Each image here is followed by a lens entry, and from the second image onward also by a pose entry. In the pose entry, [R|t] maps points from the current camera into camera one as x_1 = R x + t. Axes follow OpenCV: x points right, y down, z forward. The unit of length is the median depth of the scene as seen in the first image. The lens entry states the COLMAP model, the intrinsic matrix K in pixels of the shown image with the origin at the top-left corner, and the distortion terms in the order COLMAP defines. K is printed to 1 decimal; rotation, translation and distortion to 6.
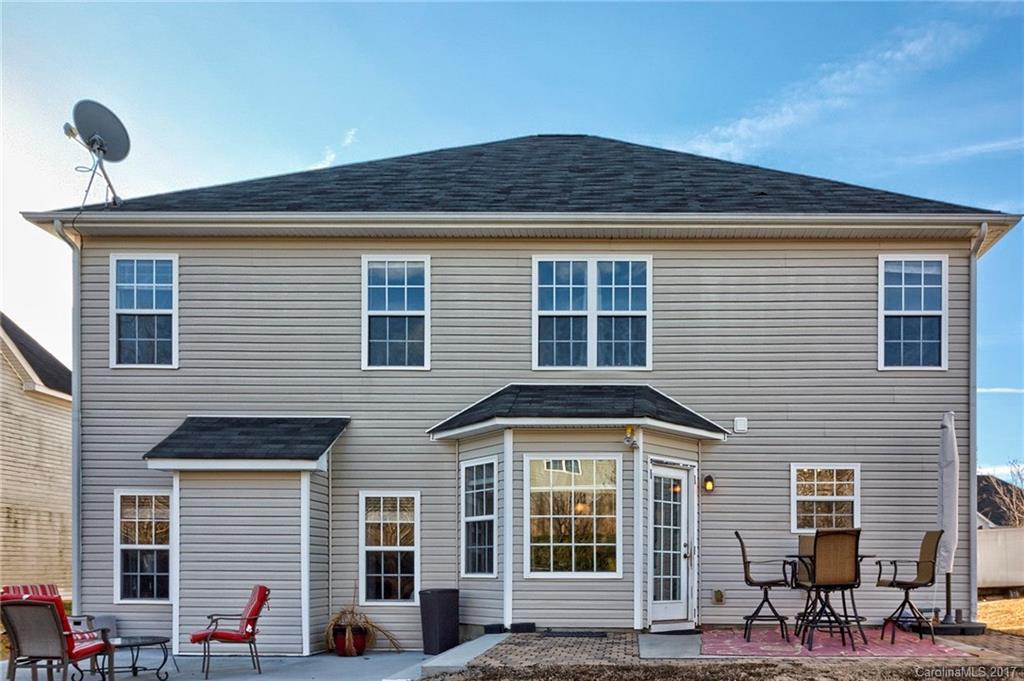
lens RADIAL K [[726.7, 0, 513.2], [0, 726.7, 424.5], [0, 0, 1]] dist [0.004909, -0.001011]
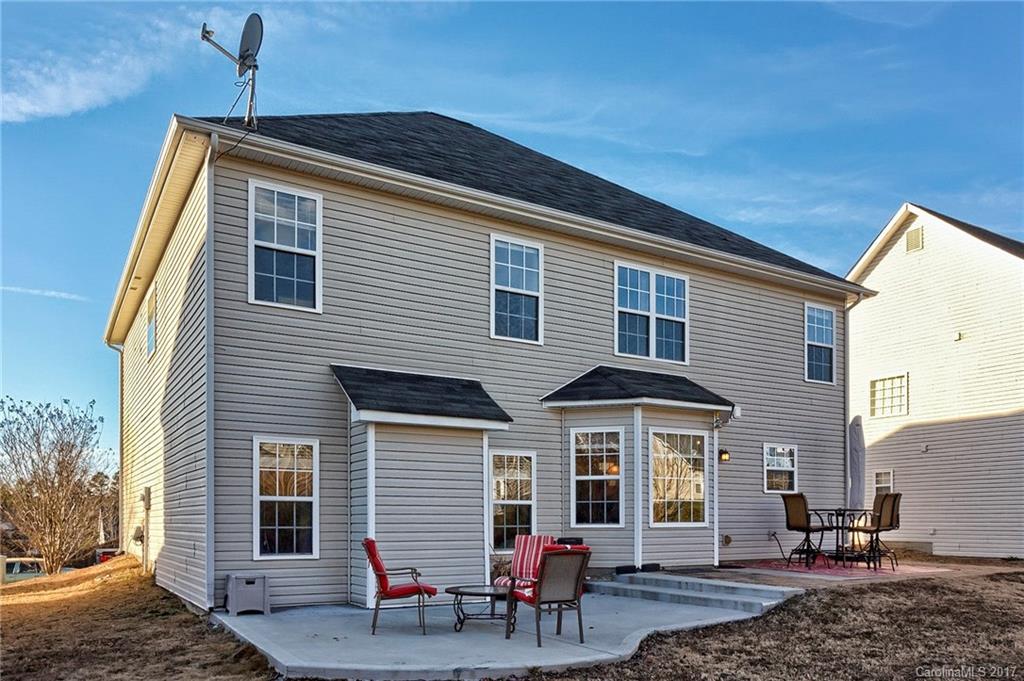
lens RADIAL K [[750.3, 0, 512.0], [0, 750.3, 340.5], [0, 0, 1]] dist [0.004400, 0.001113]
pose [[0.851395, 0.116930, 0.511326, -0.766615], [-0.098069, 0.993131, -0.063817, -0.002369], [-0.515276, 0.004188, 0.857014, 0.011688]]
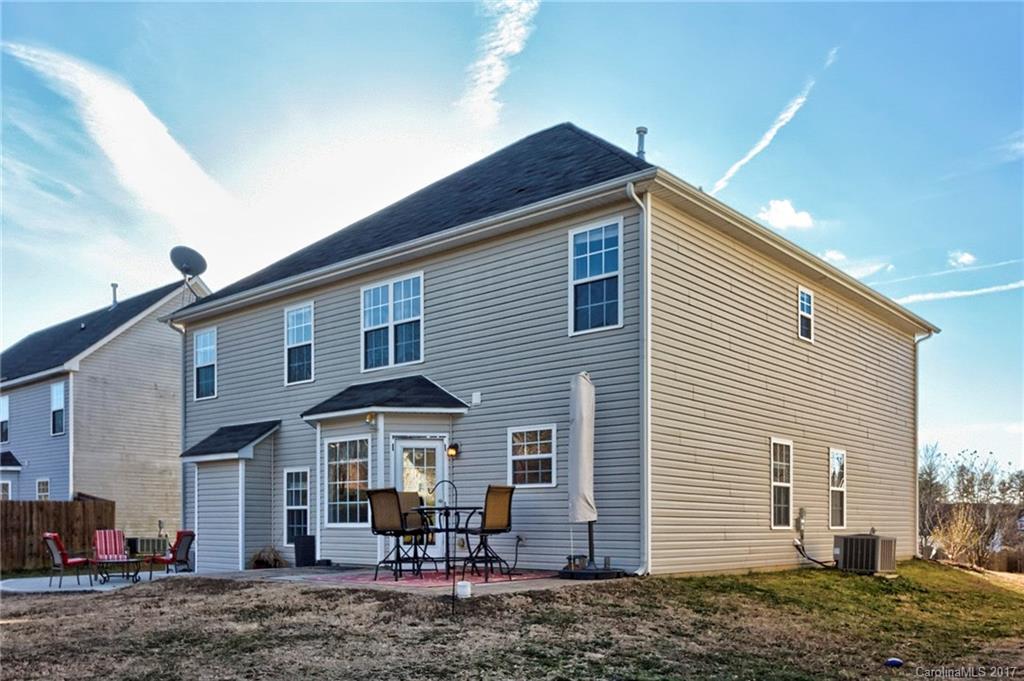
lens RADIAL K [[767.0, 0, 474.2], [0, 767.0, 325.0], [0, 0, 1]] dist [0.003480, -0.000025]
pose [[0.780516, -0.160070, -0.604295, 1.076584], [0.126688, 0.987106, -0.097840, 0.003545], [0.612164, -0.000191, 0.790731, -0.007037]]
